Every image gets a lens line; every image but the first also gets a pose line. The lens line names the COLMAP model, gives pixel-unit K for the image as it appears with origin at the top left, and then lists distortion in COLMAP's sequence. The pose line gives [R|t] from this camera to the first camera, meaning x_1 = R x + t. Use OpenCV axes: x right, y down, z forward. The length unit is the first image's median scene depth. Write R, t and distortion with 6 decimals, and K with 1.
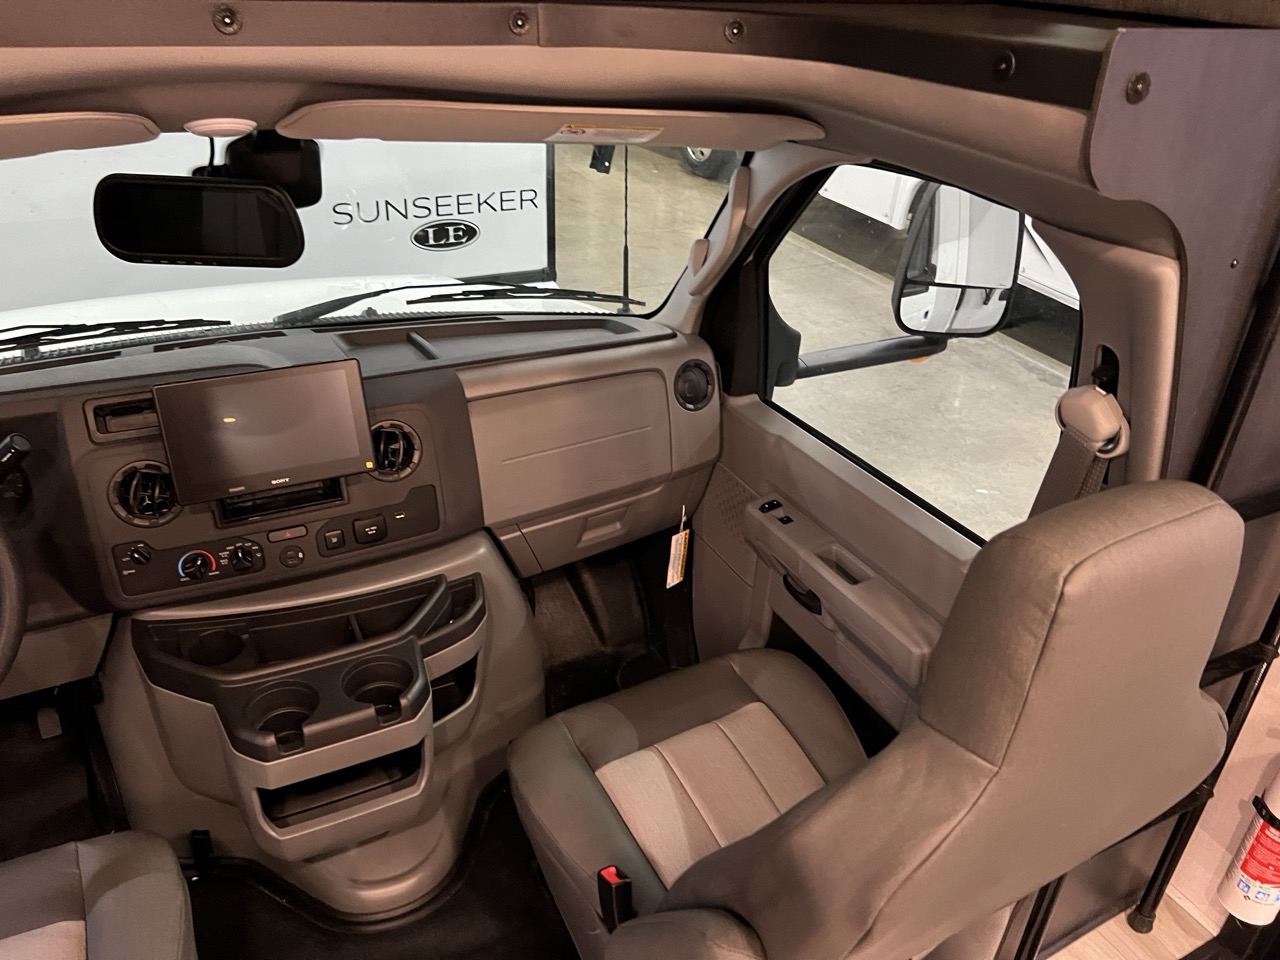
lens RADIAL K [[954.8, 0, 644.3], [0, 954.8, 496.1], [0, 0, 1]] dist [0.055126, -0.068437]
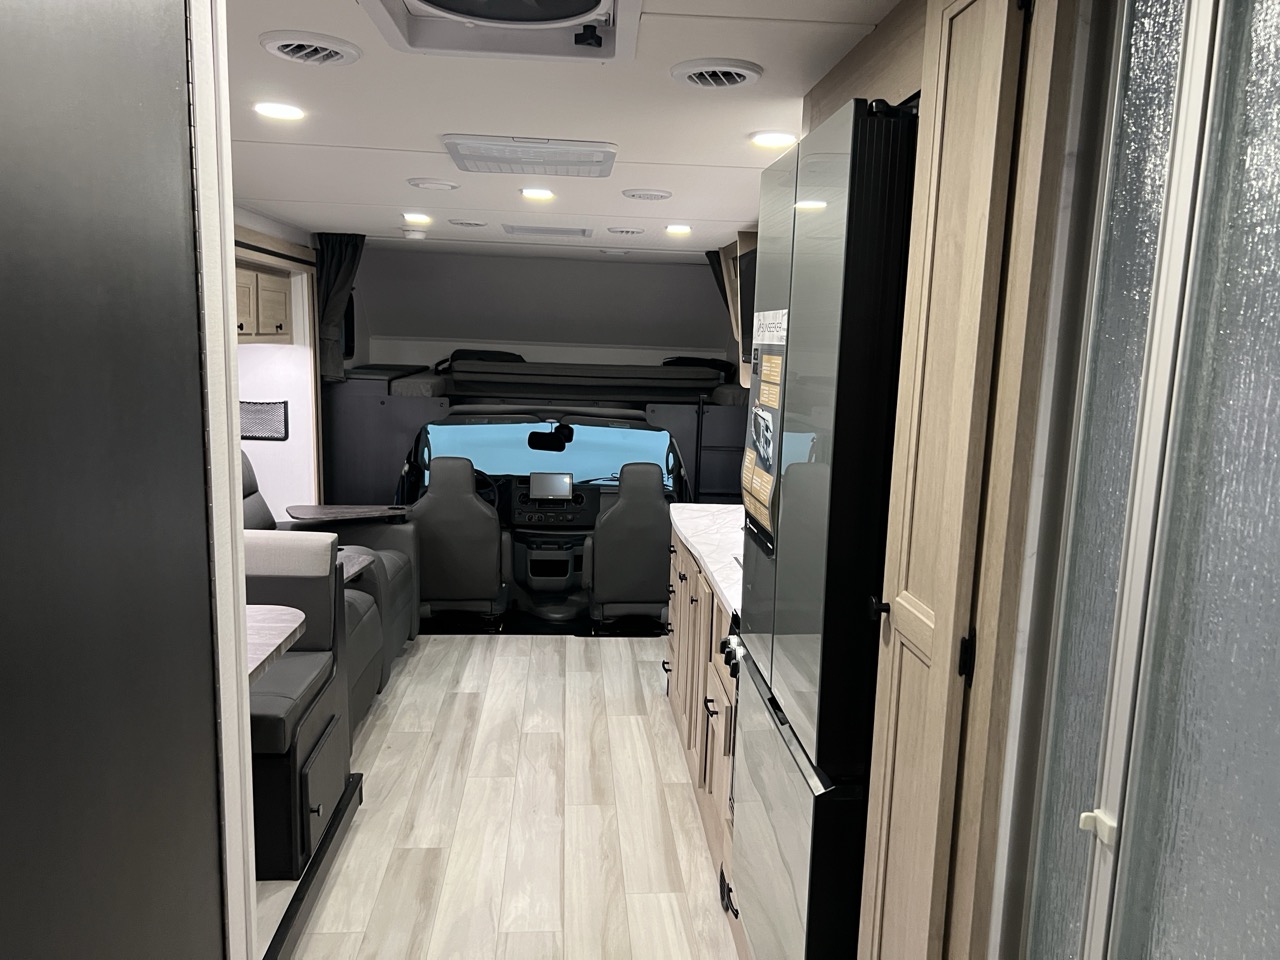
lens RADIAL K [[954.8, 0, 651.0], [0, 954.8, 489.7], [0, 0, 1]] dist [0.055126, -0.068437]
pose [[0.919471, 0.047542, -0.390273, 1.652345], [-0.195654, 0.916345, -0.349329, 1.308093], [0.341017, 0.397557, 0.851854, -2.445748]]
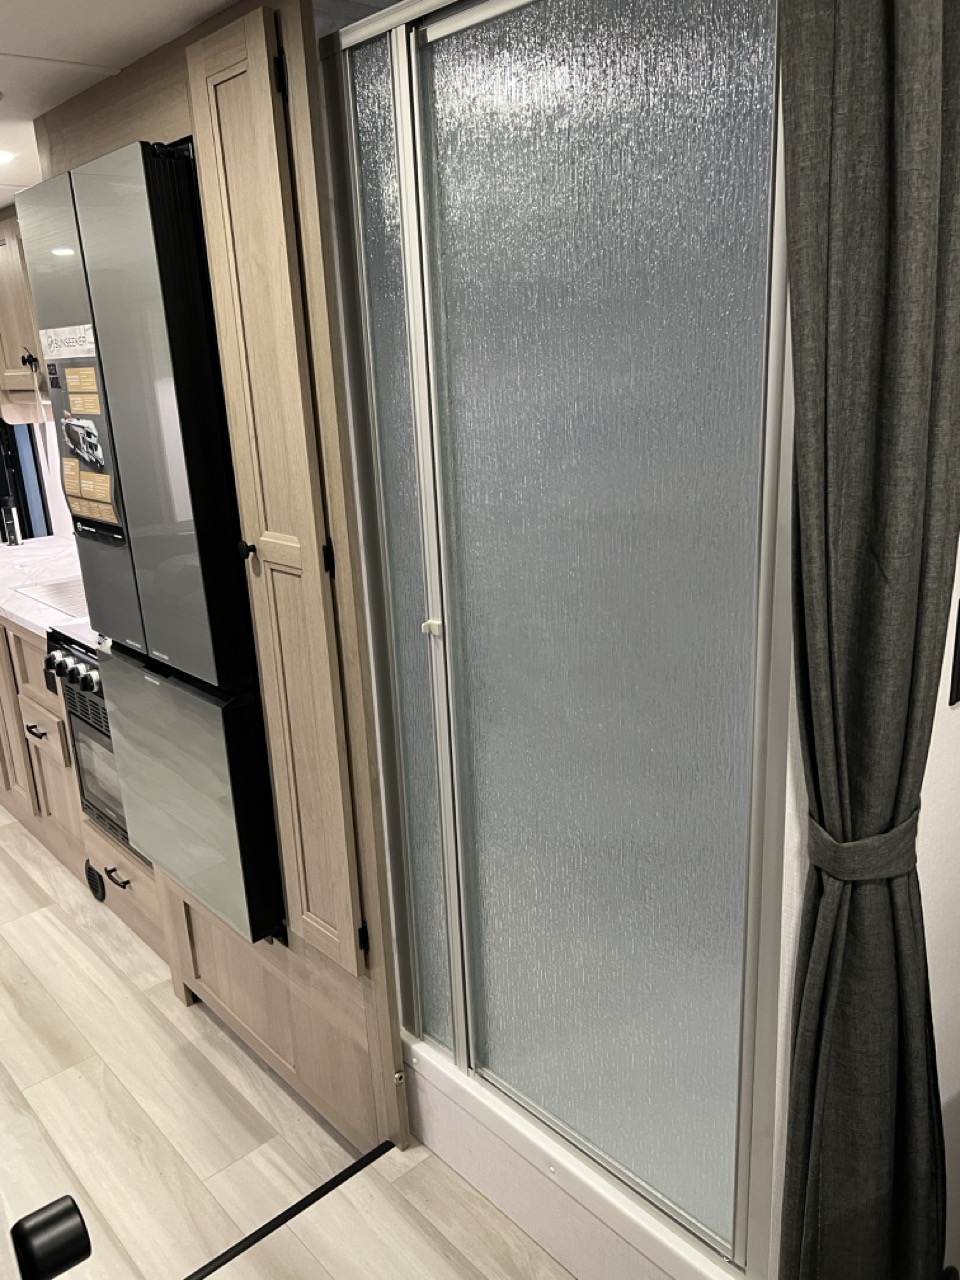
lens RADIAL K [[954.8, 0, 483.1], [0, 954.8, 644.9], [0, 0, 1]] dist [0.055126, -0.068437]
pose [[0.964290, -0.155090, 0.214690, 1.517263], [0.203328, 0.952940, -0.224862, 1.490521], [-0.169713, 0.260484, 0.950445, -2.713183]]
